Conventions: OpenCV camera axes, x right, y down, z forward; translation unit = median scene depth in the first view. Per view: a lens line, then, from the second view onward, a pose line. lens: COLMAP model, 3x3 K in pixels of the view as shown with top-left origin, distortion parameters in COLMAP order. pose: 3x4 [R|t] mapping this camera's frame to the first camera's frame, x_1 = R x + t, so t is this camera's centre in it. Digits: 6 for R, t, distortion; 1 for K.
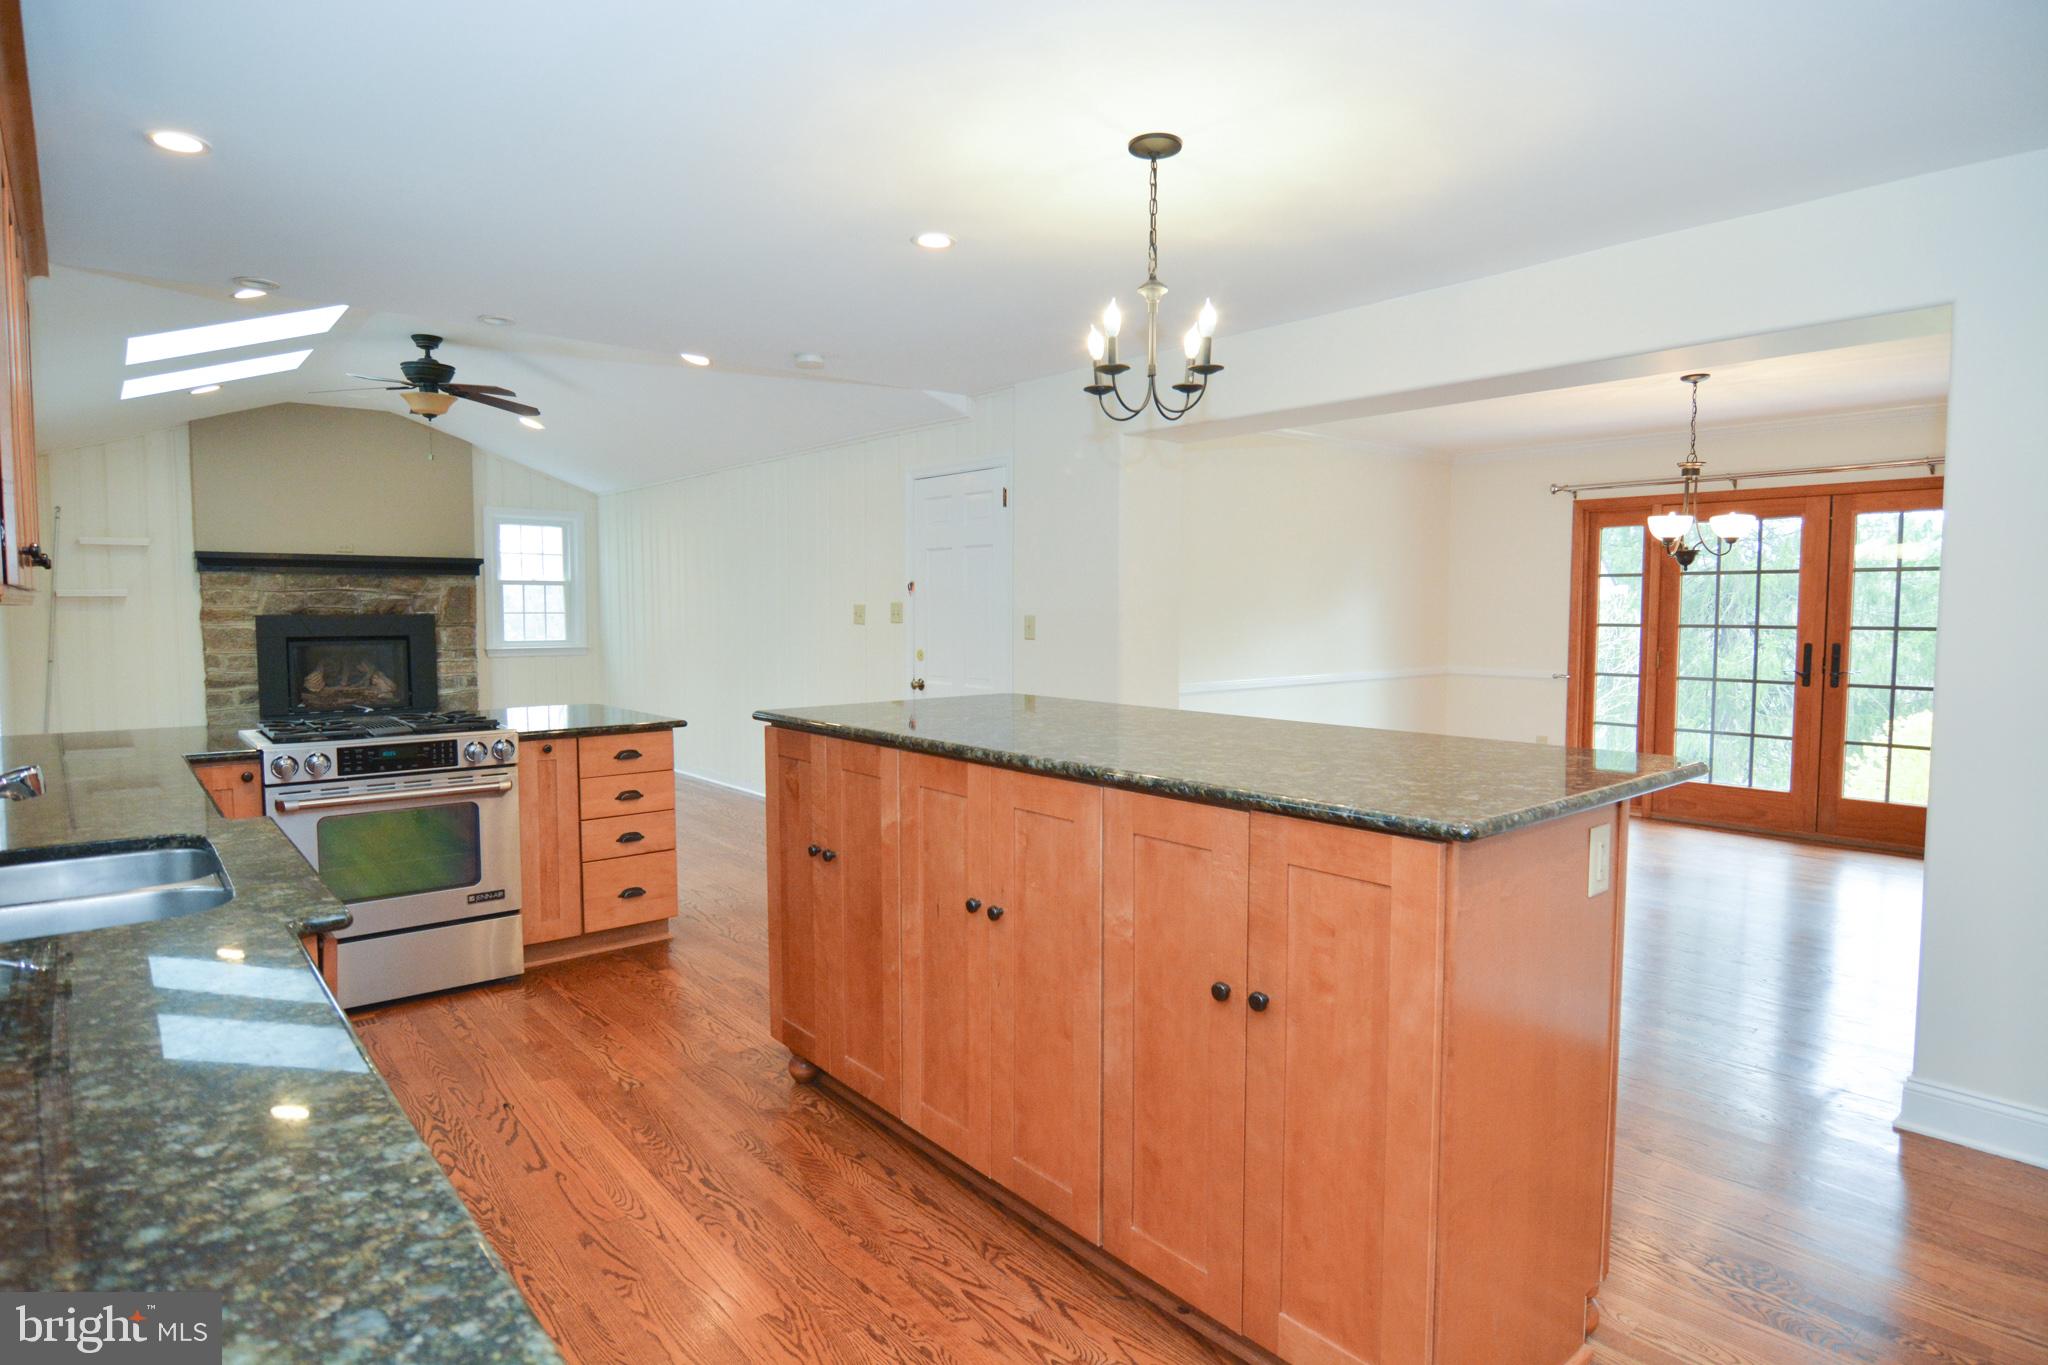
lens RADIAL K [[1098.5, 0, 1022.7], [0, 1098.5, 681.1], [0, 0, 1]] dist [-0.005303, -0.006468]
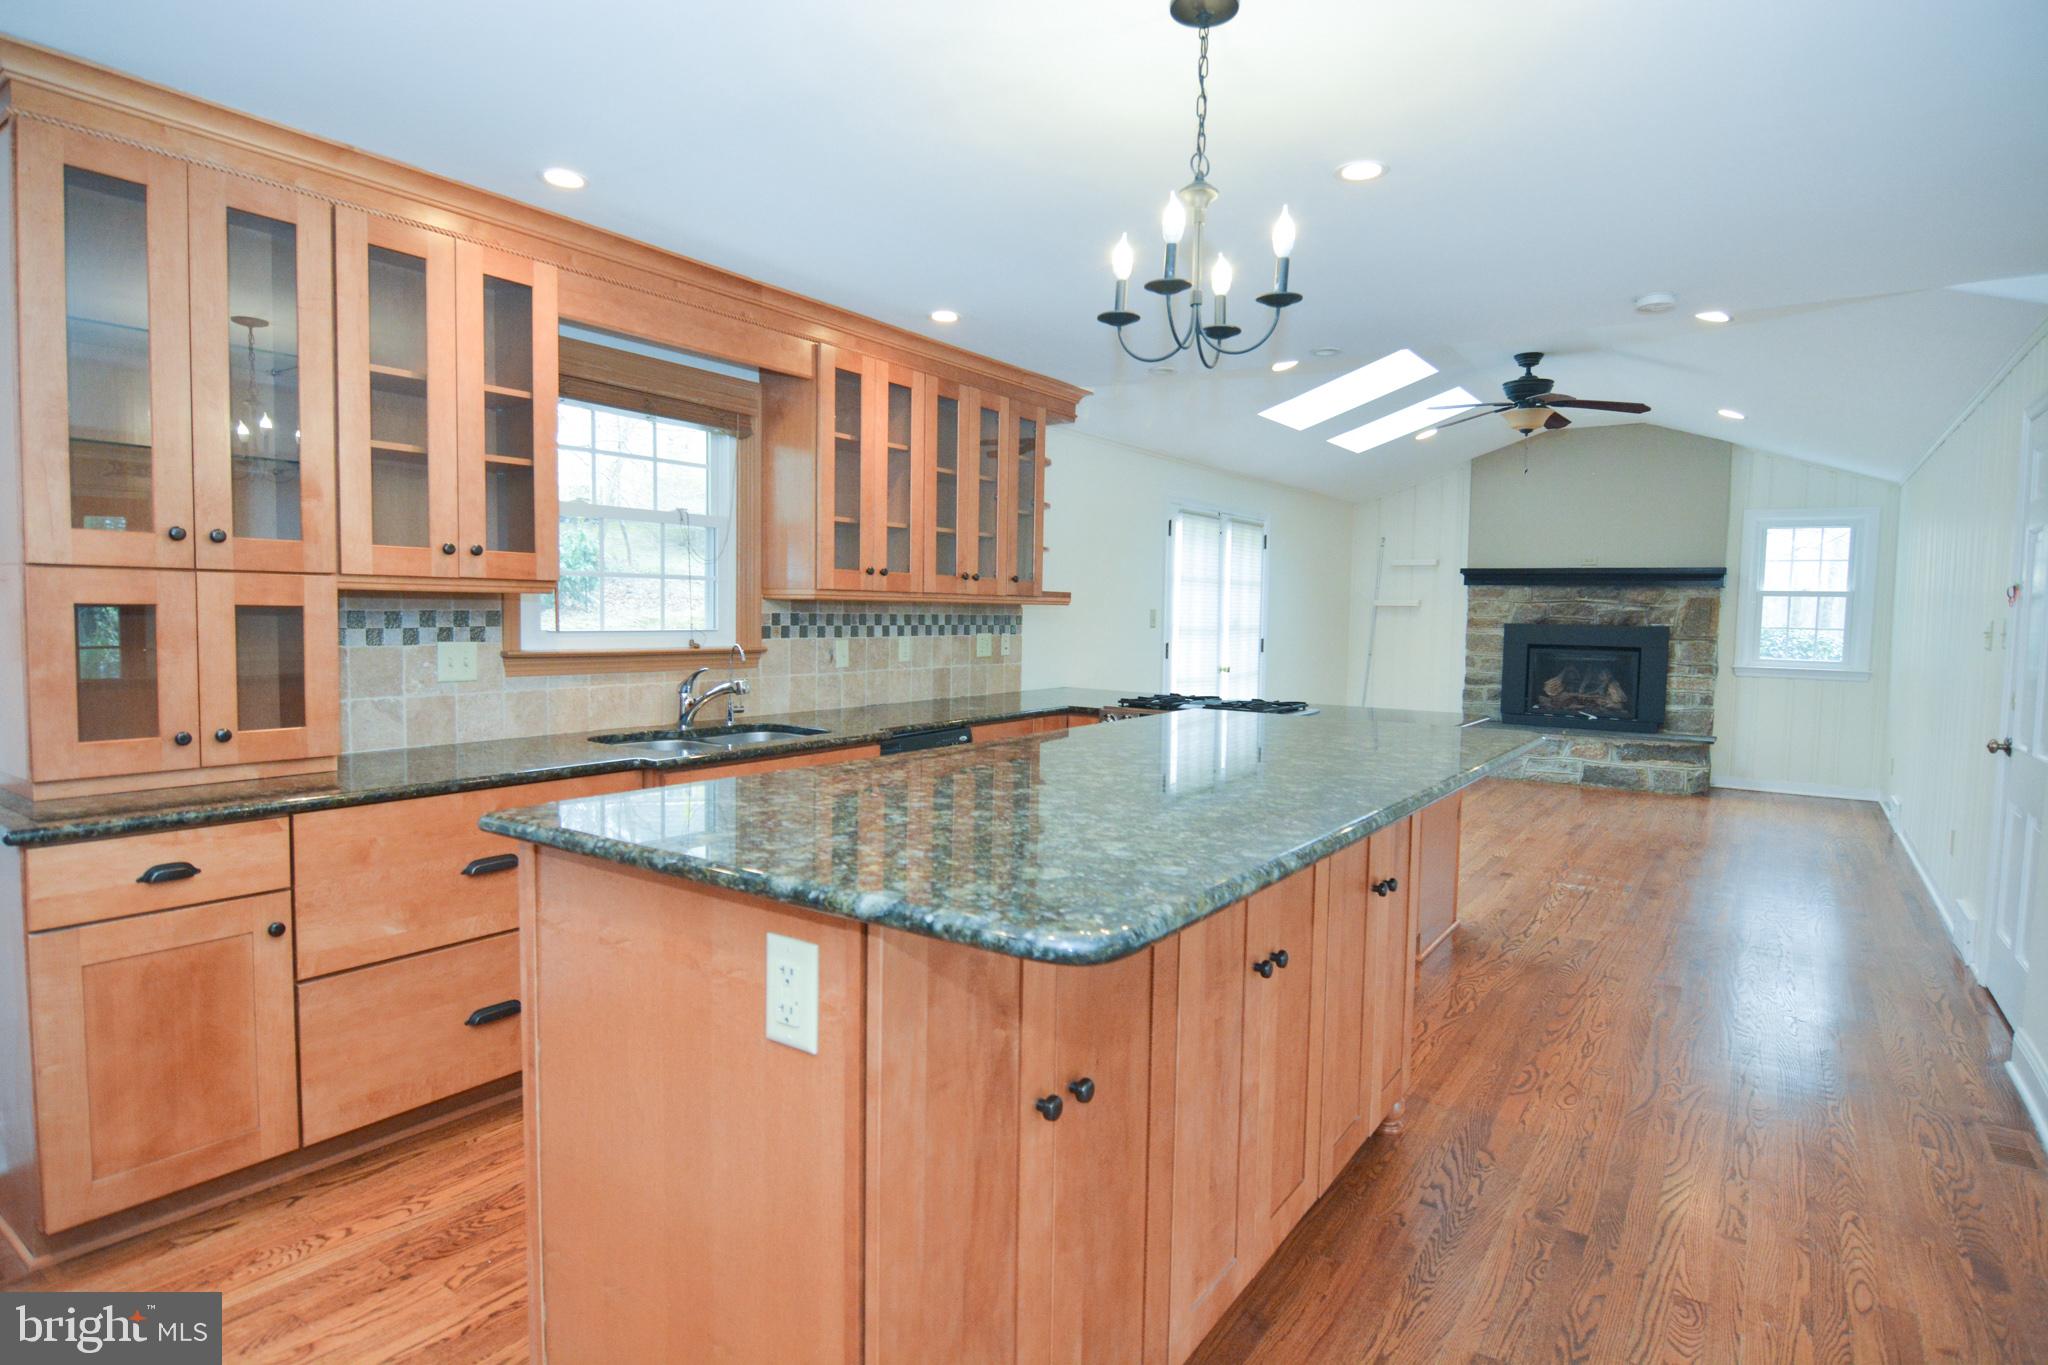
lens RADIAL K [[1098.5, 0, 1026.7], [0, 1098.5, 675.9], [0, 0, 1]] dist [-0.005303, -0.006468]
pose [[0.261307, 0.063715, -0.963150, 0.253468], [-0.084515, 0.995497, 0.042926, -0.011879], [0.961549, 0.070184, 0.265516, 0.208985]]
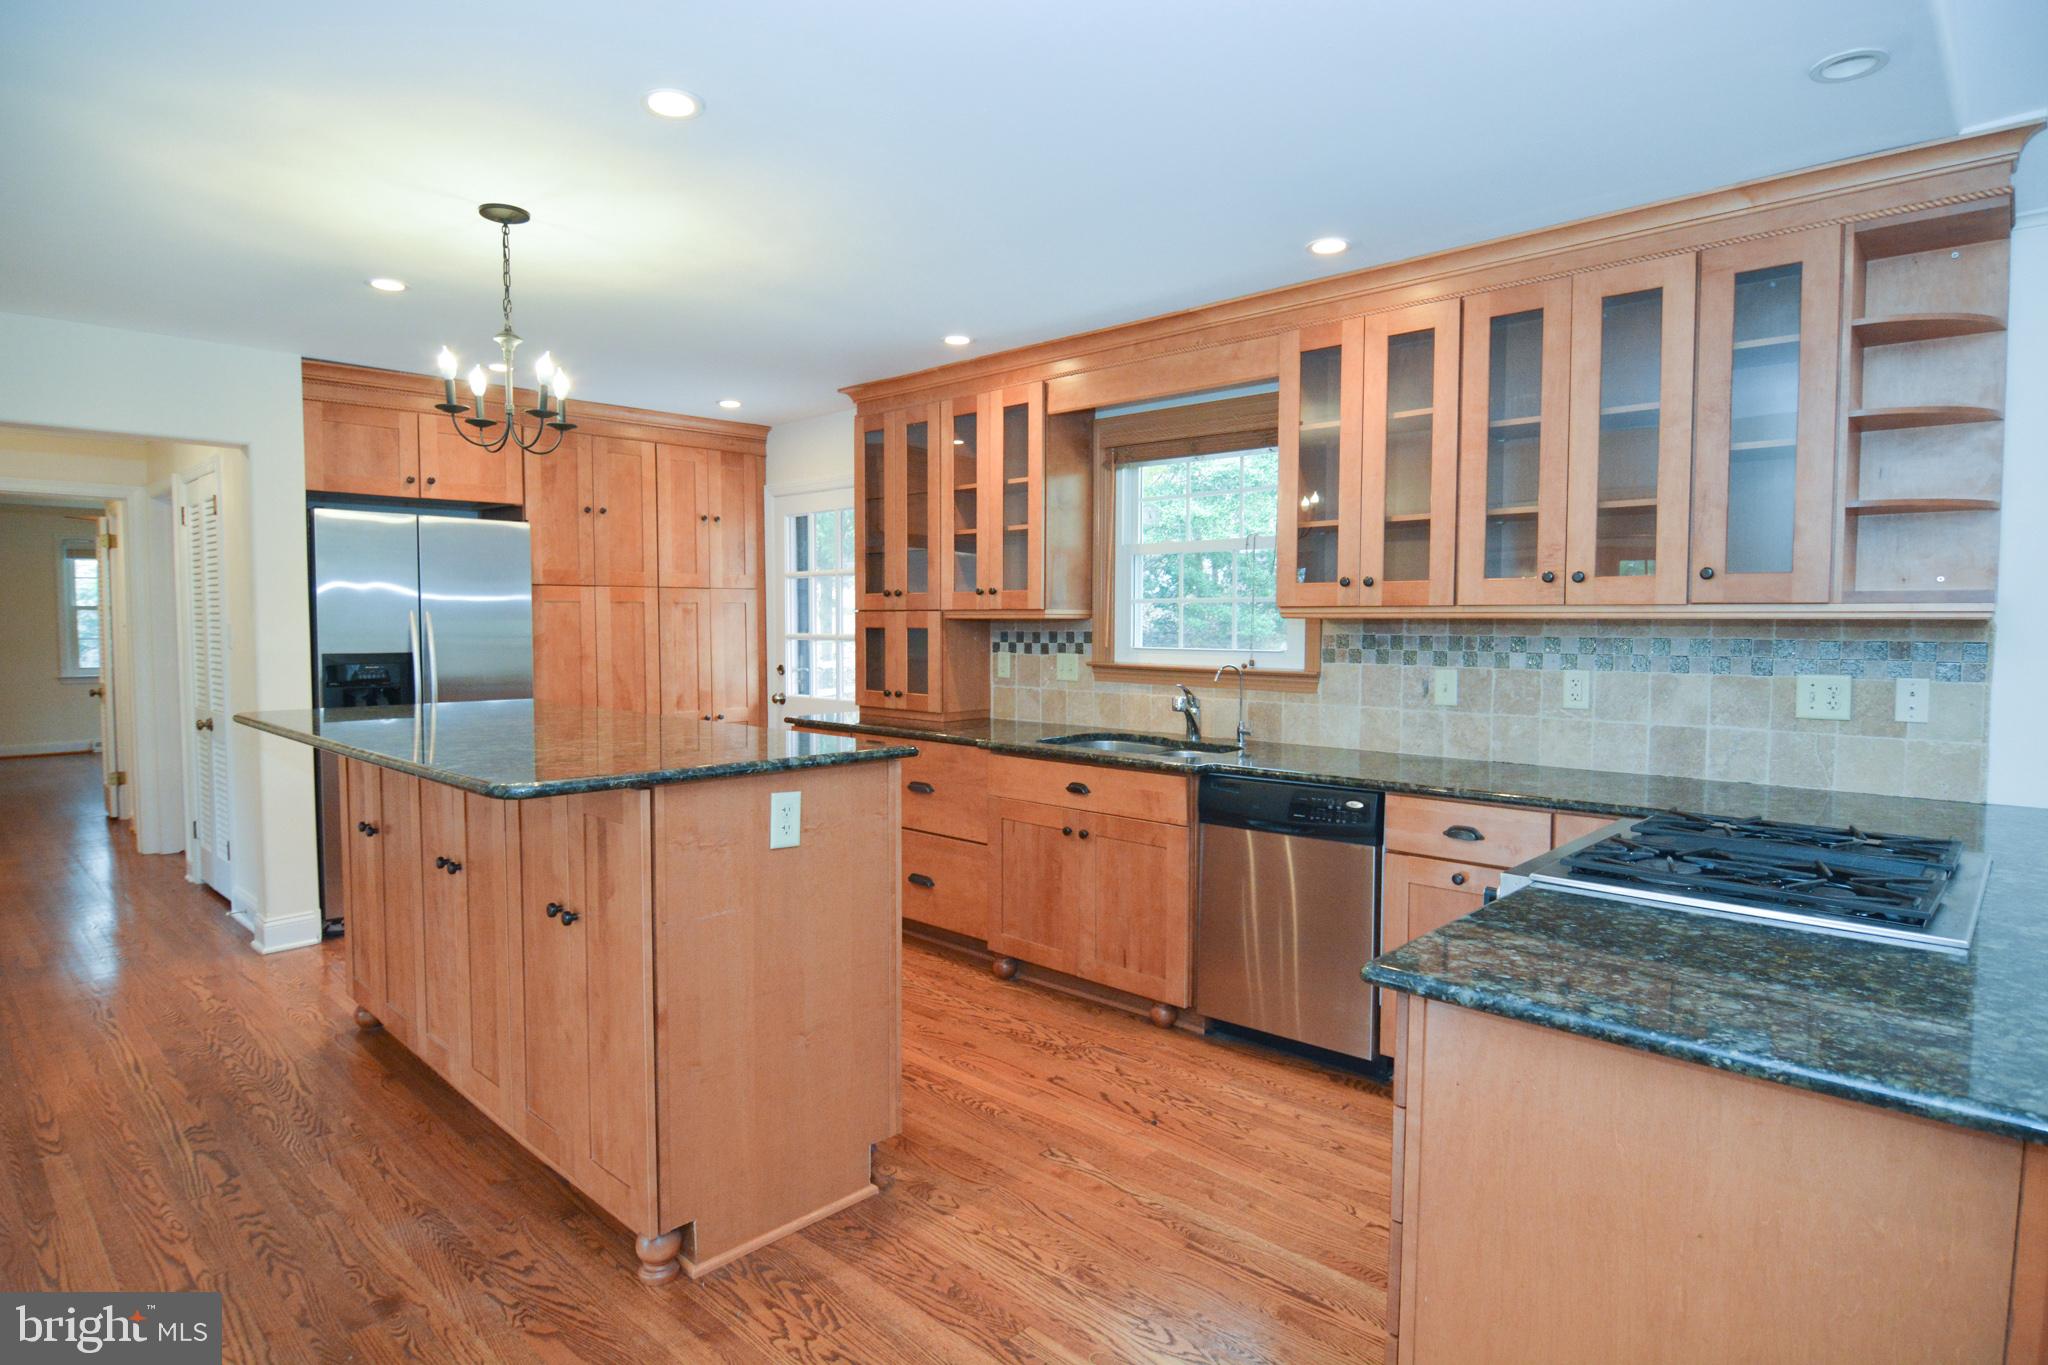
lens RADIAL K [[1098.5, 0, 1018.5], [0, 1098.5, 676.1], [0, 0, 1]] dist [-0.005303, -0.006468]
pose [[-0.994443, 0.002599, -0.105241, -0.661278], [-0.009887, 0.992971, 0.117946, -0.098284], [0.104807, 0.118331, -0.987428, 1.425941]]
